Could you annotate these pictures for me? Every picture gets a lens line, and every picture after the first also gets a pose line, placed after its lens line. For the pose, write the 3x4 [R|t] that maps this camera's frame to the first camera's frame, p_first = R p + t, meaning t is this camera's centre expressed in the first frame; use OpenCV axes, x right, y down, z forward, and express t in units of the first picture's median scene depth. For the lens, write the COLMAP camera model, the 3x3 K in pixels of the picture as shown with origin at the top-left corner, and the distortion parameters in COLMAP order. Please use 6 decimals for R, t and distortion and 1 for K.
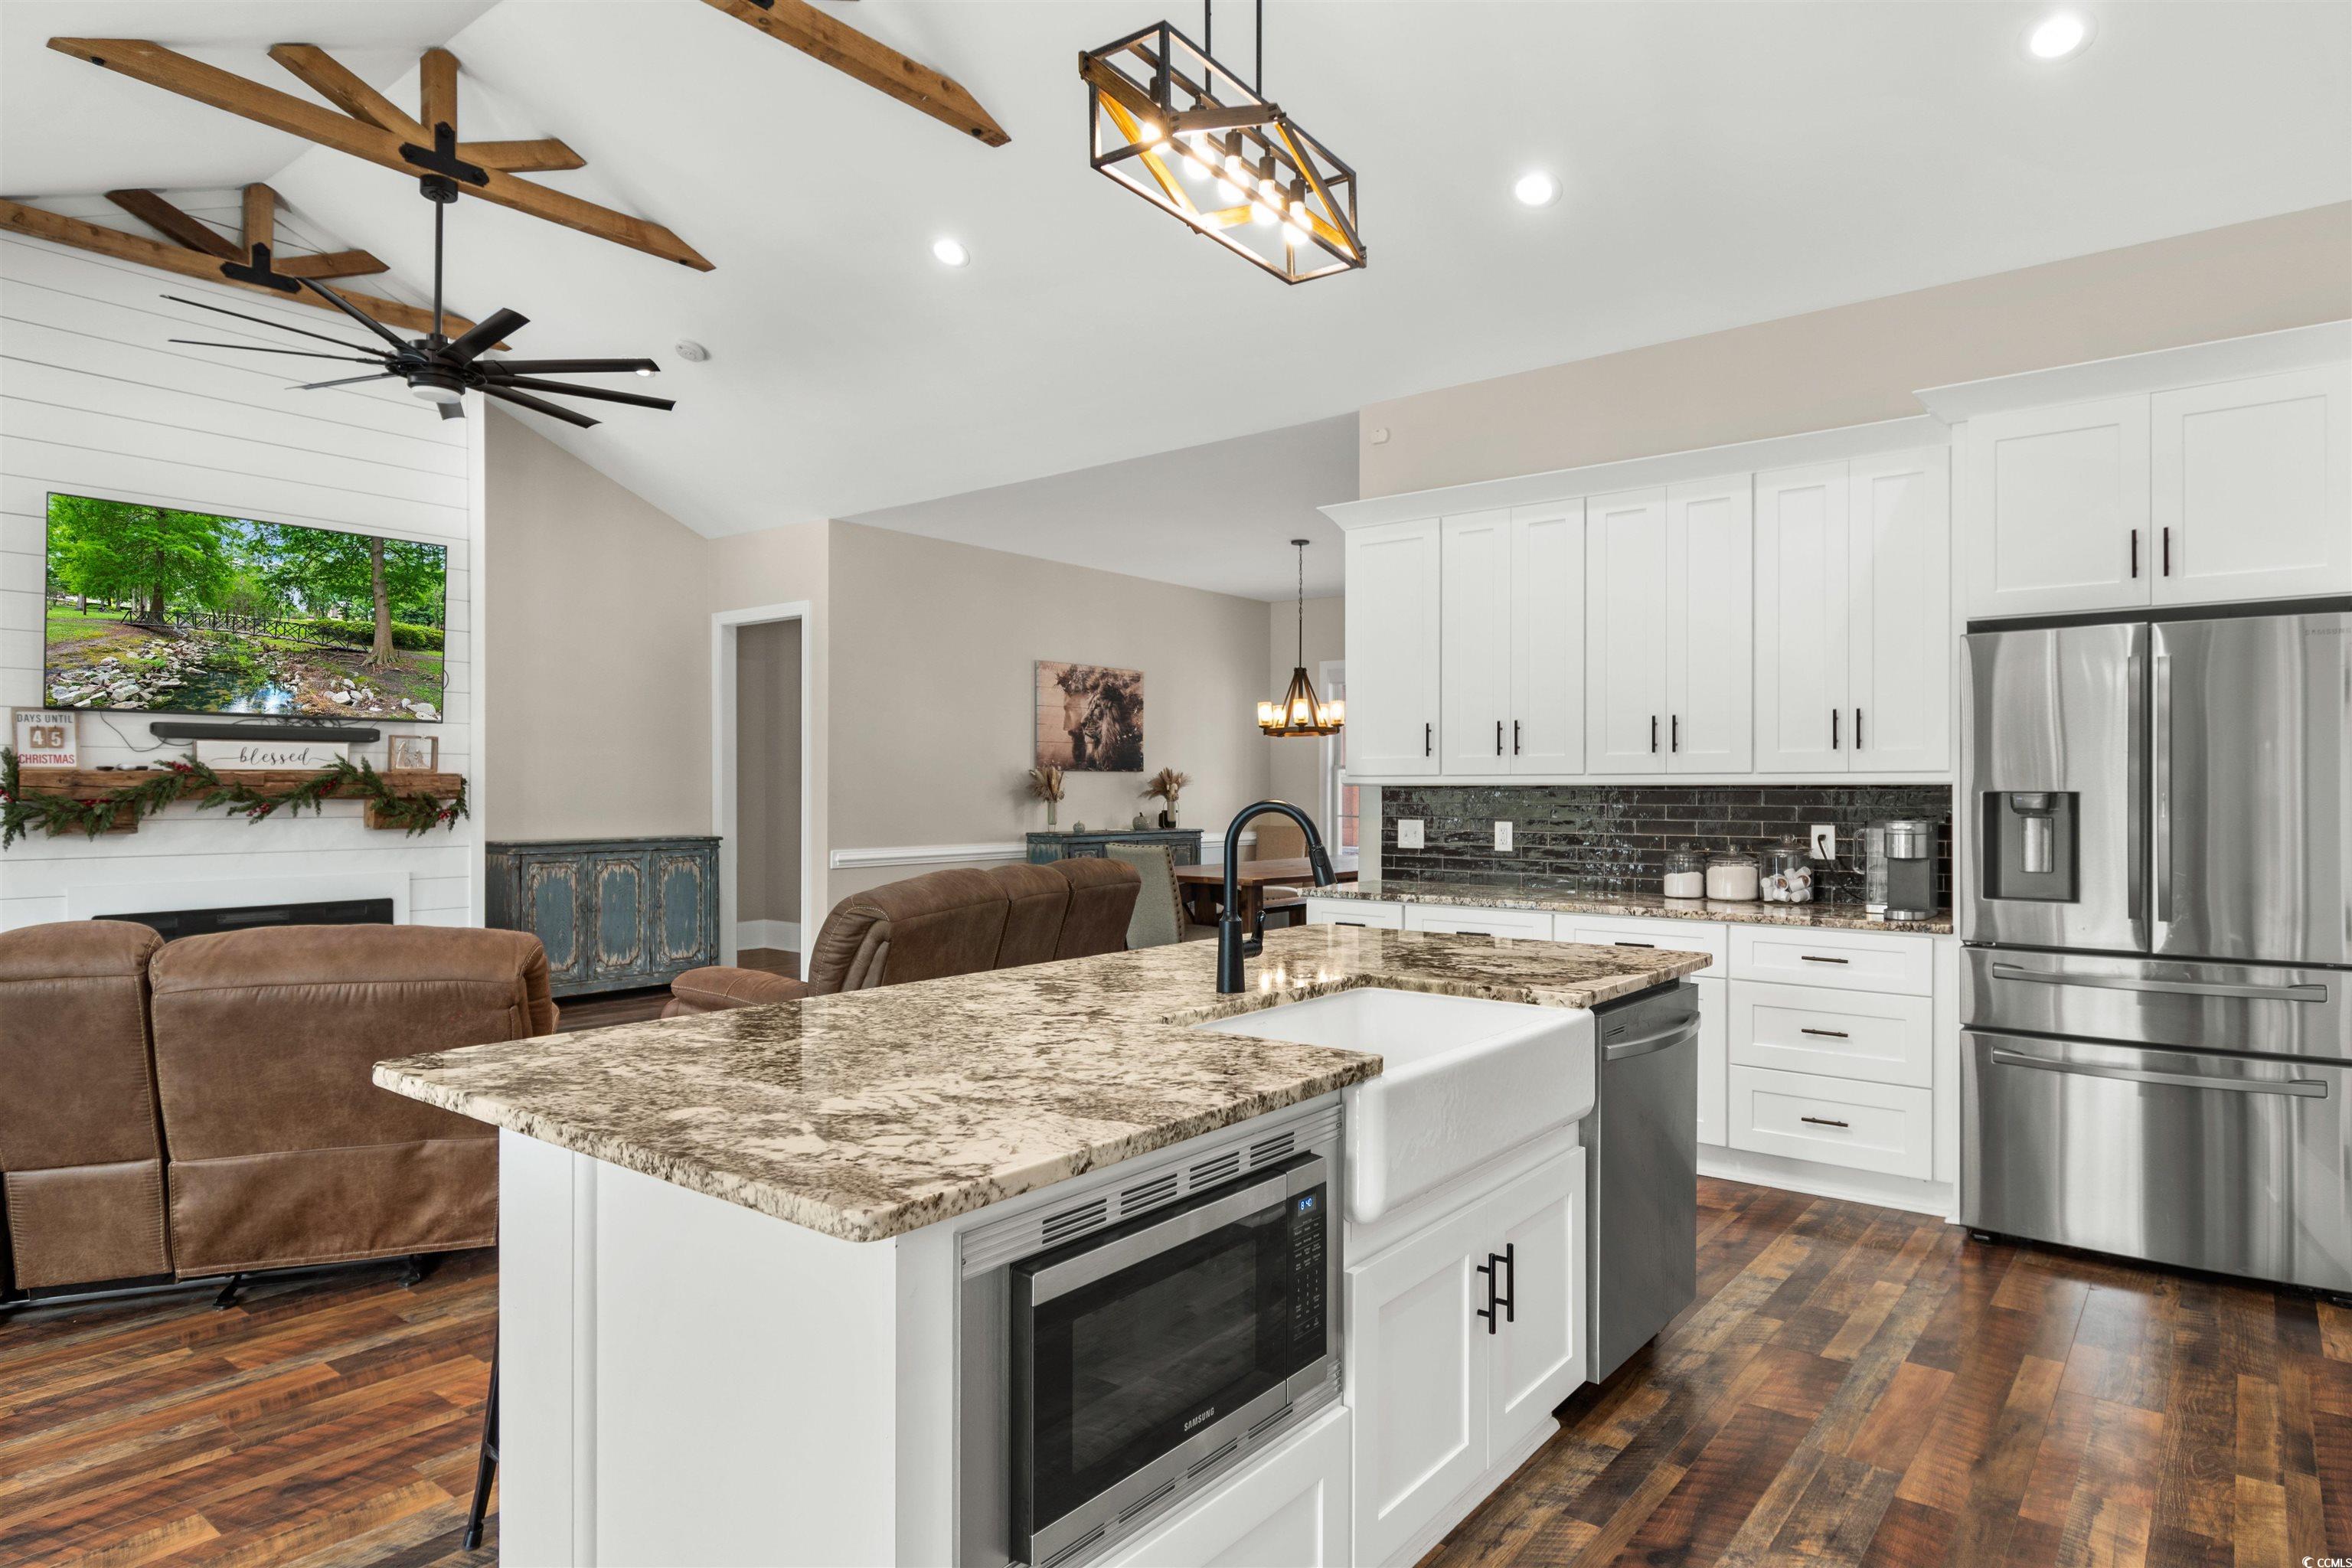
lens RADIAL K [[1336.1, 0, 1176.0], [0, 1336.1, 784.0], [0, 0, 1]] dist [0.001535, -0.002188]
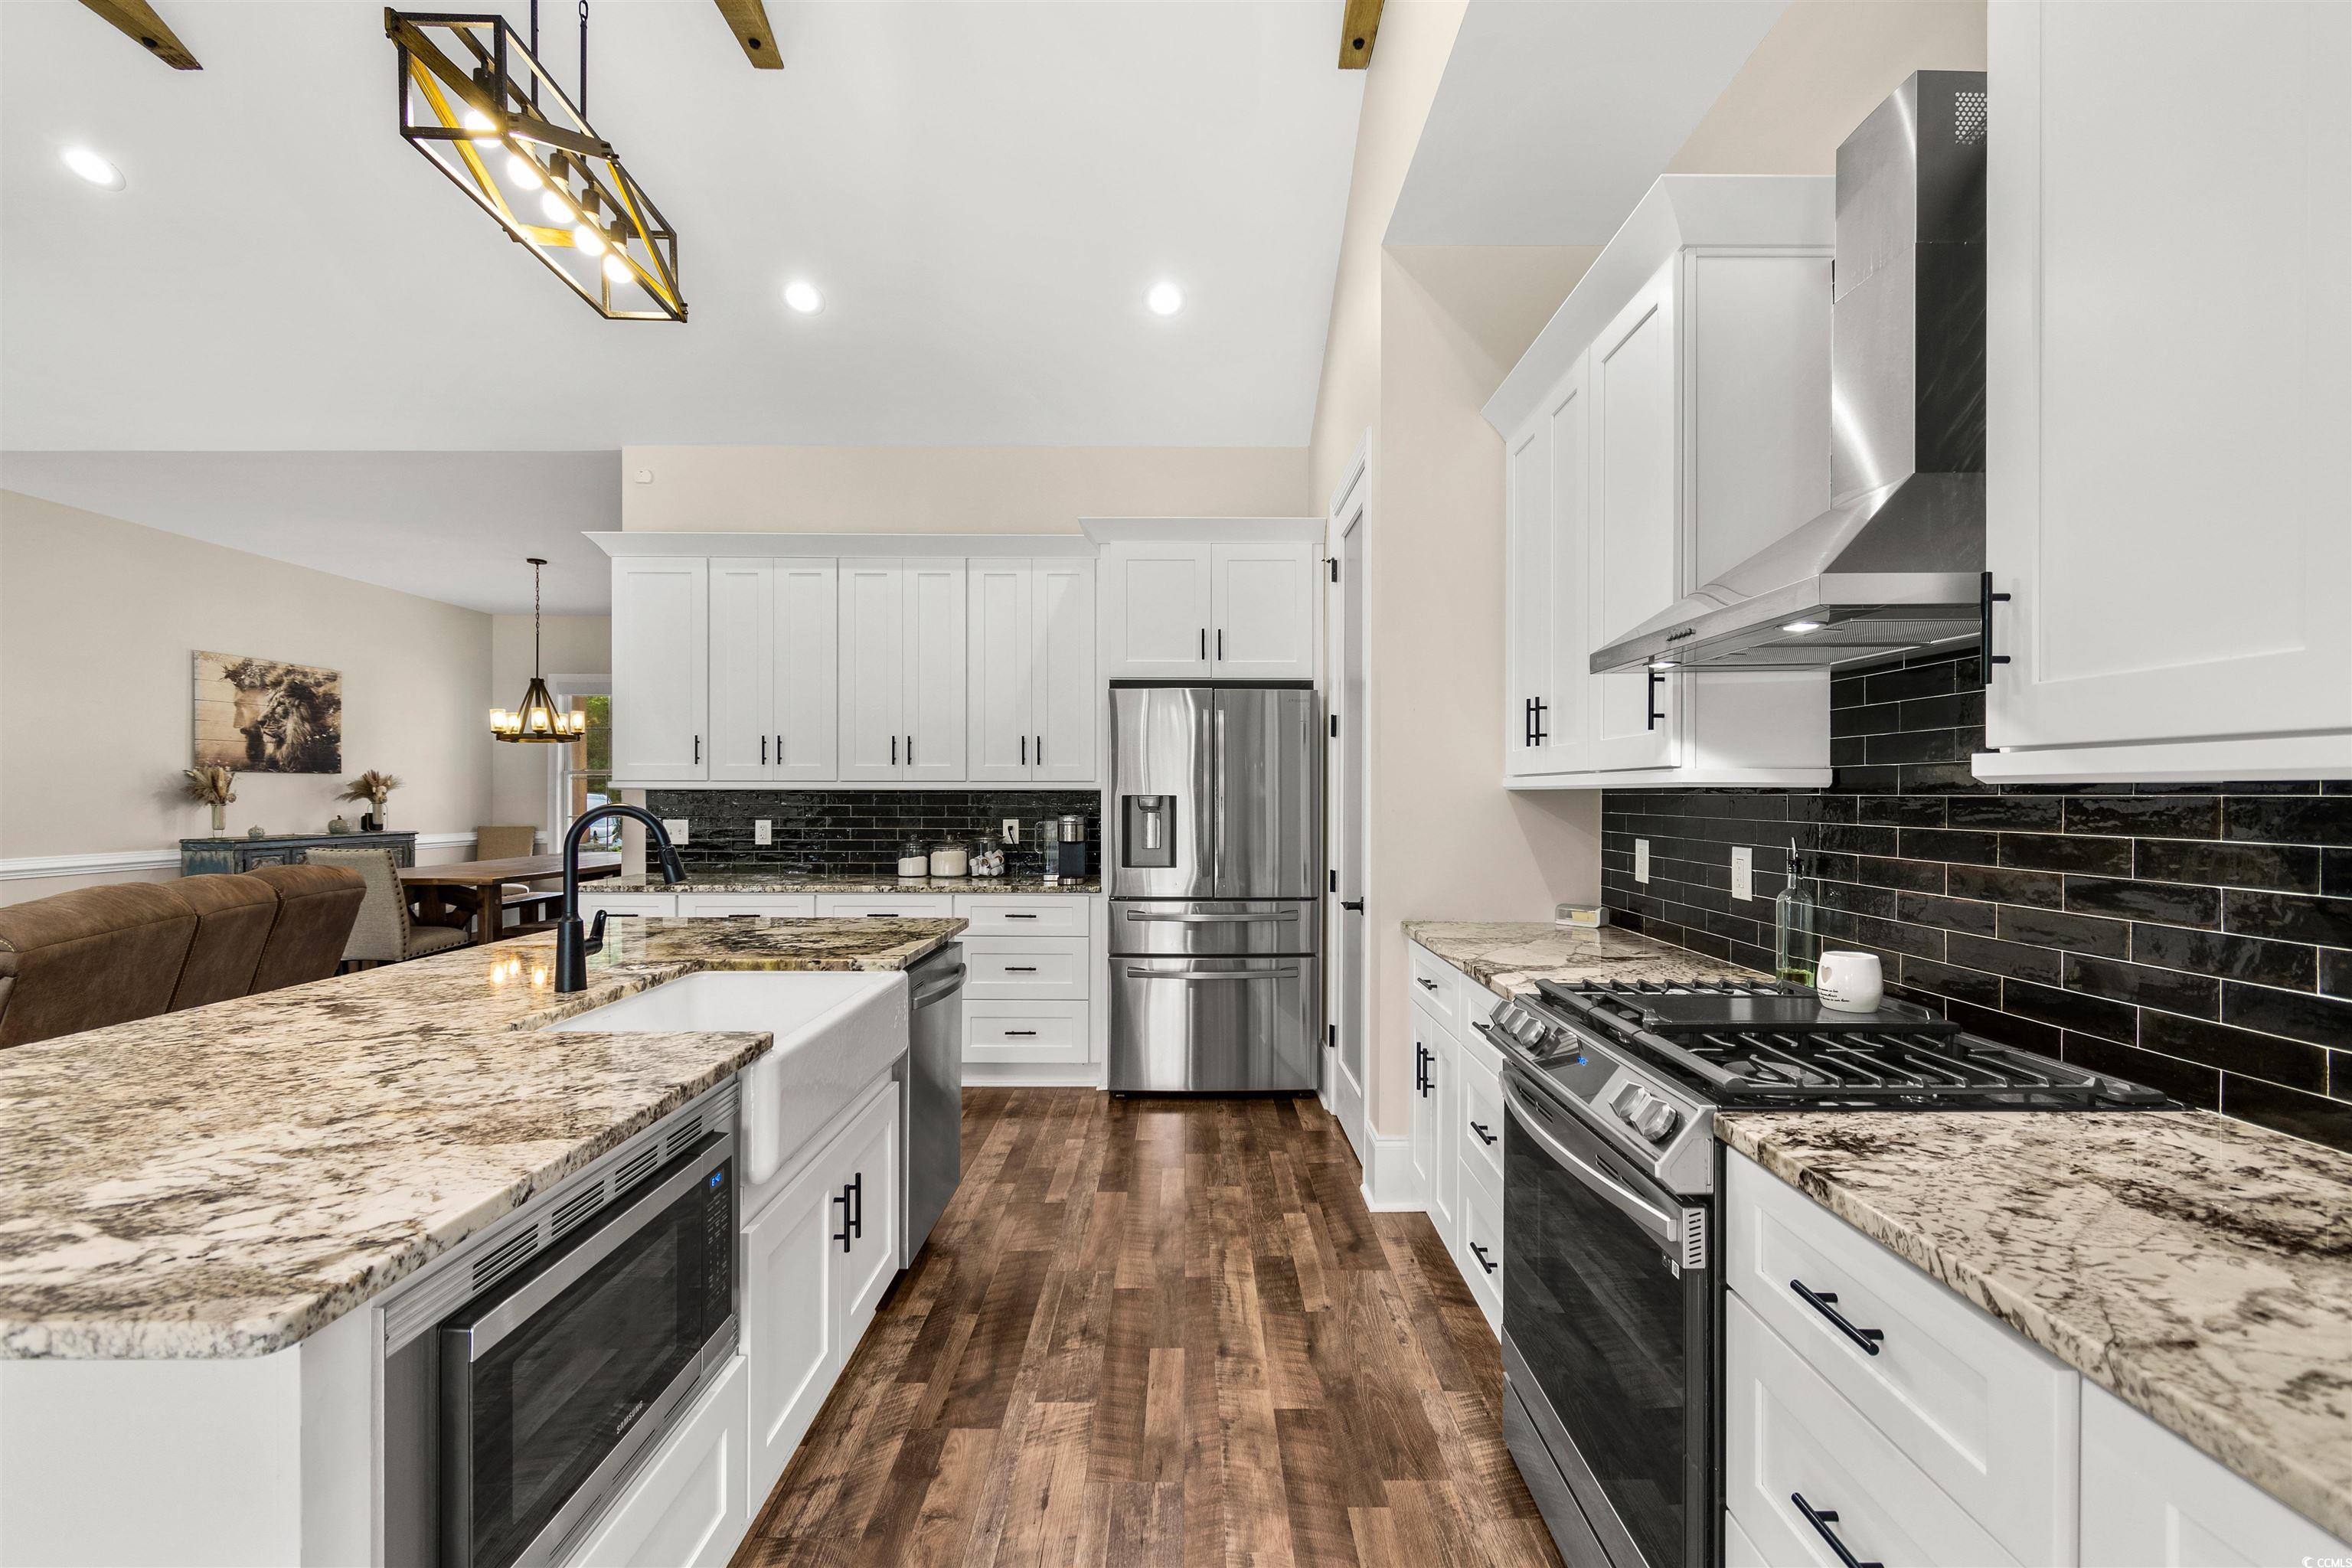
lens RADIAL K [[1044.3, 0, 1192.4], [0, 1044.3, 792.7], [0, 0, 1]] dist [0.000049, -0.001269]
pose [[0.778231, 0.001579, 0.627976, -0.037100], [-0.004413, 0.999986, 0.002954, -0.000425], [-0.627962, -0.005070, 0.778227, 0.029872]]
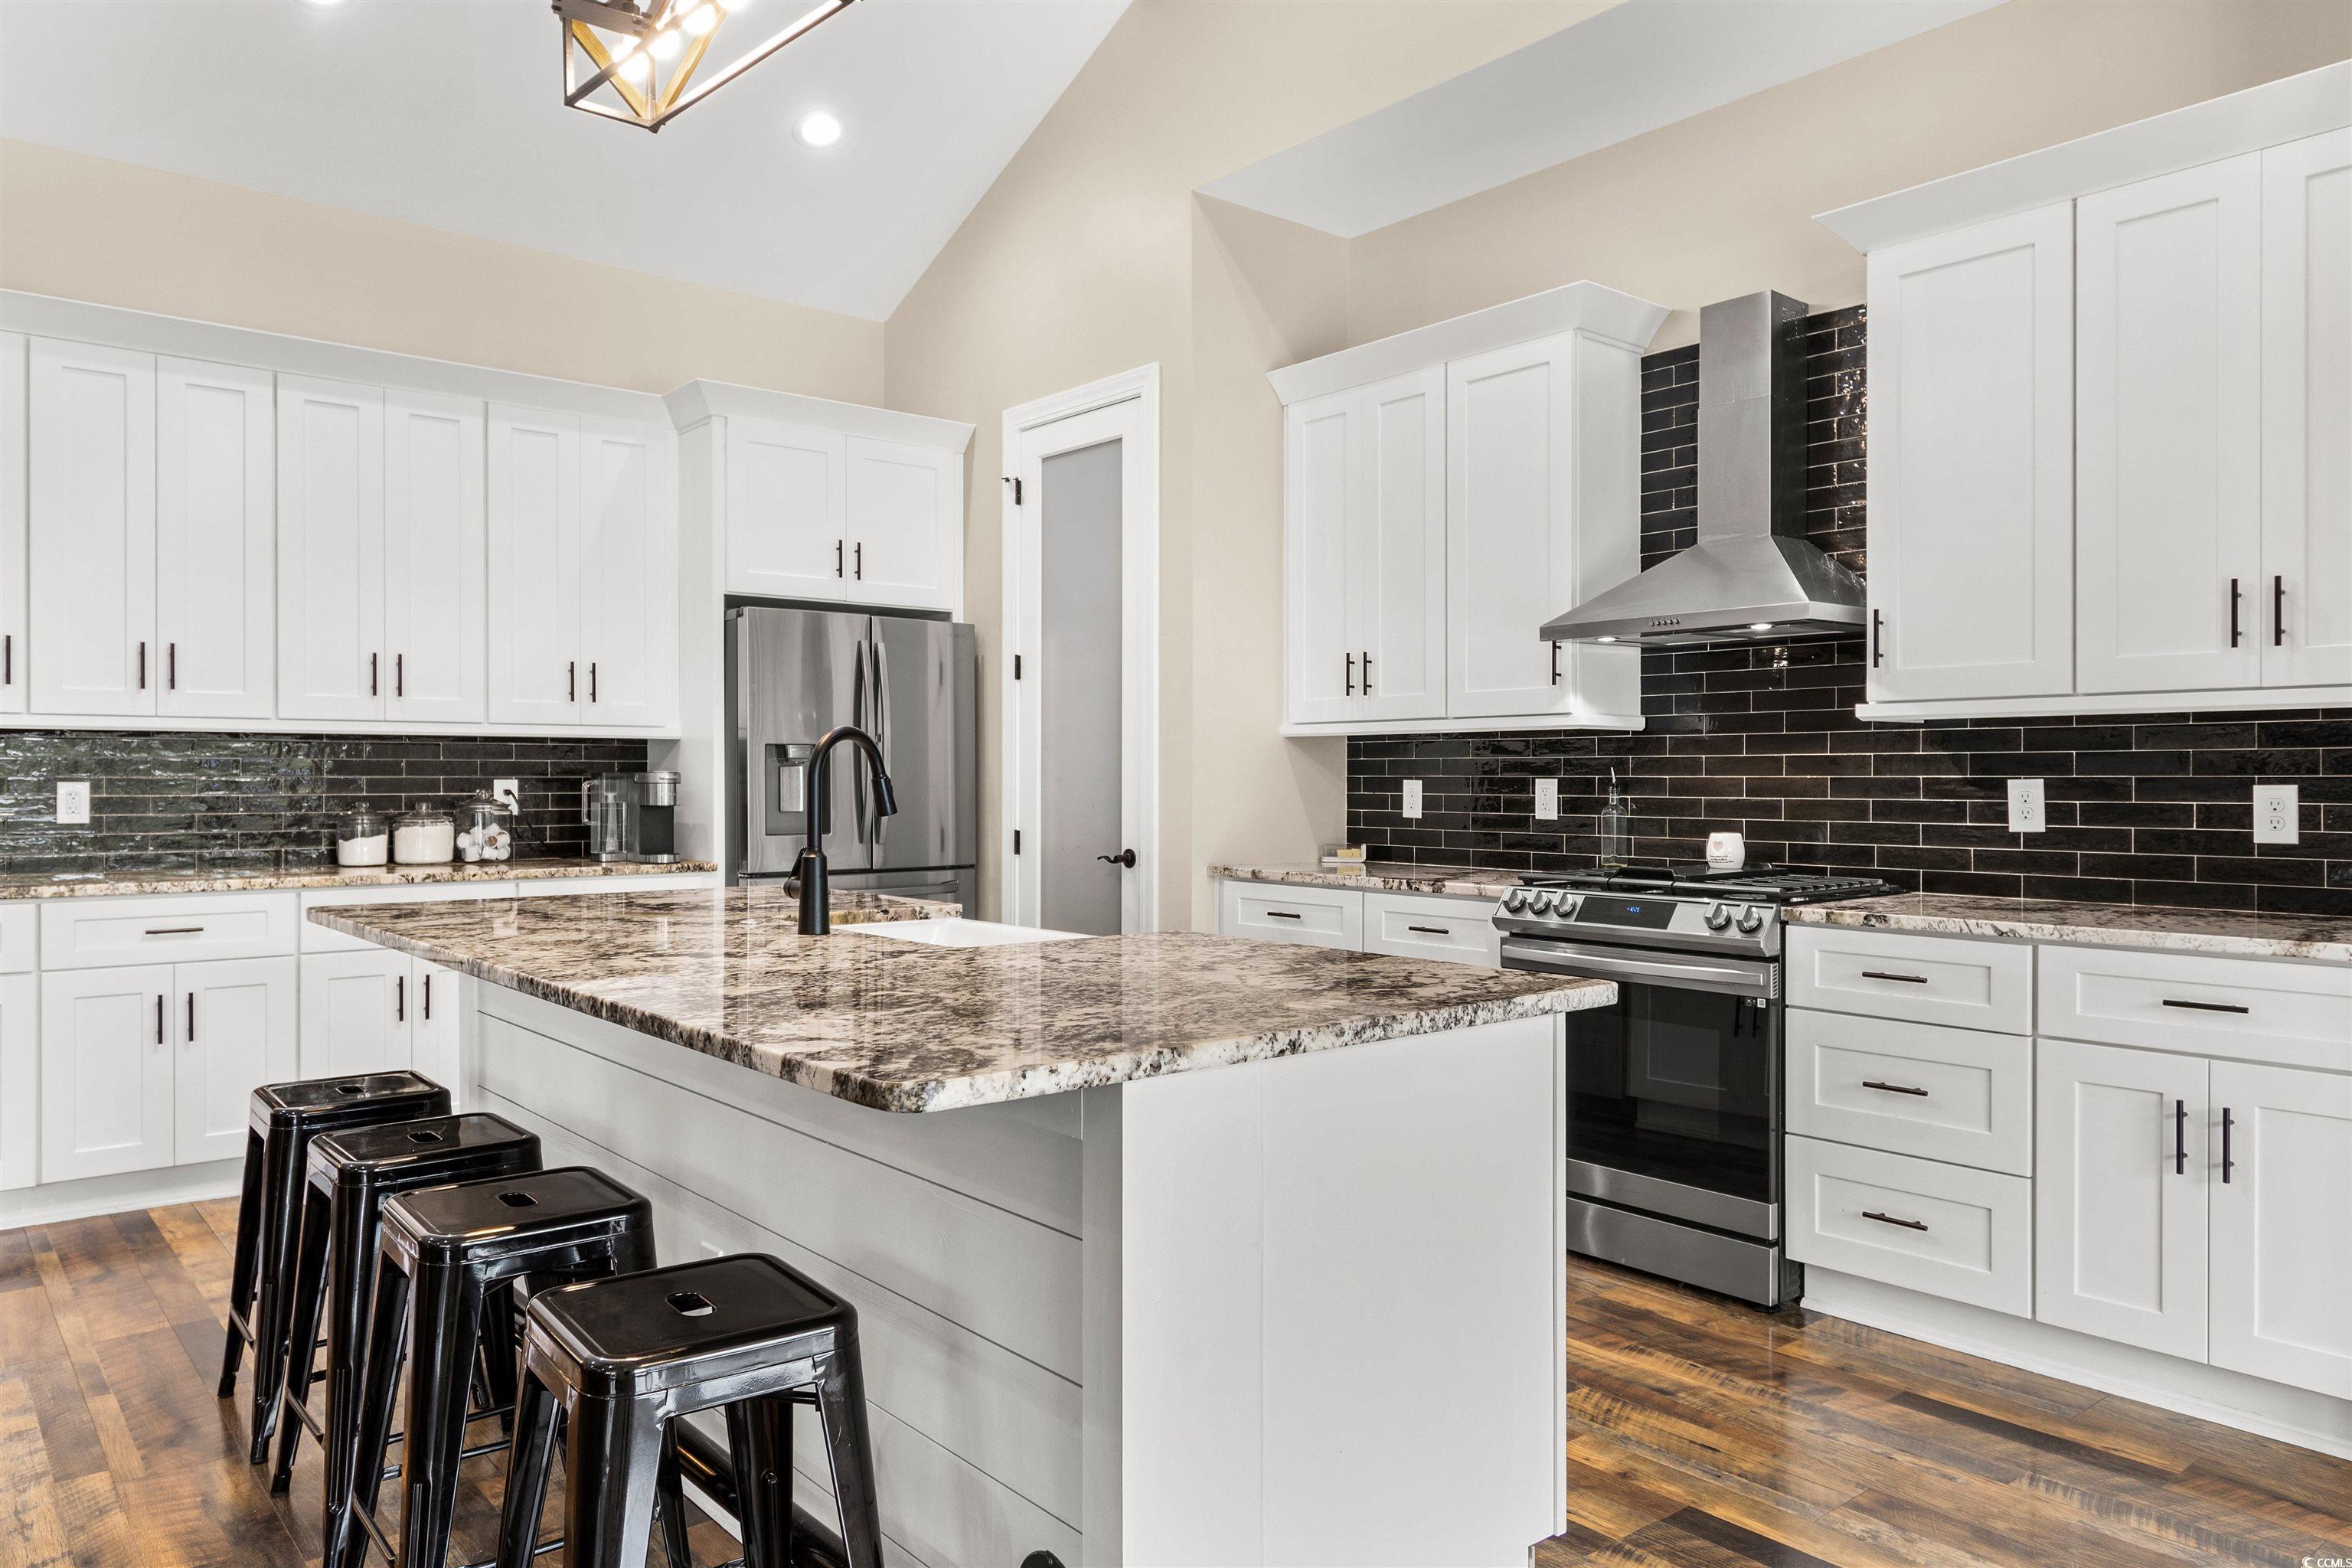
lens RADIAL K [[1584.3, 0, 1176.0], [0, 1584.3, 784.0], [0, 0, 1]] dist [-0.000713, -0.003454]
pose [[0.198303, -0.005281, 0.980127, -0.407075], [-0.004604, 0.999969, 0.006319, 0.018513], [-0.980130, -0.005765, 0.198272, 0.225087]]
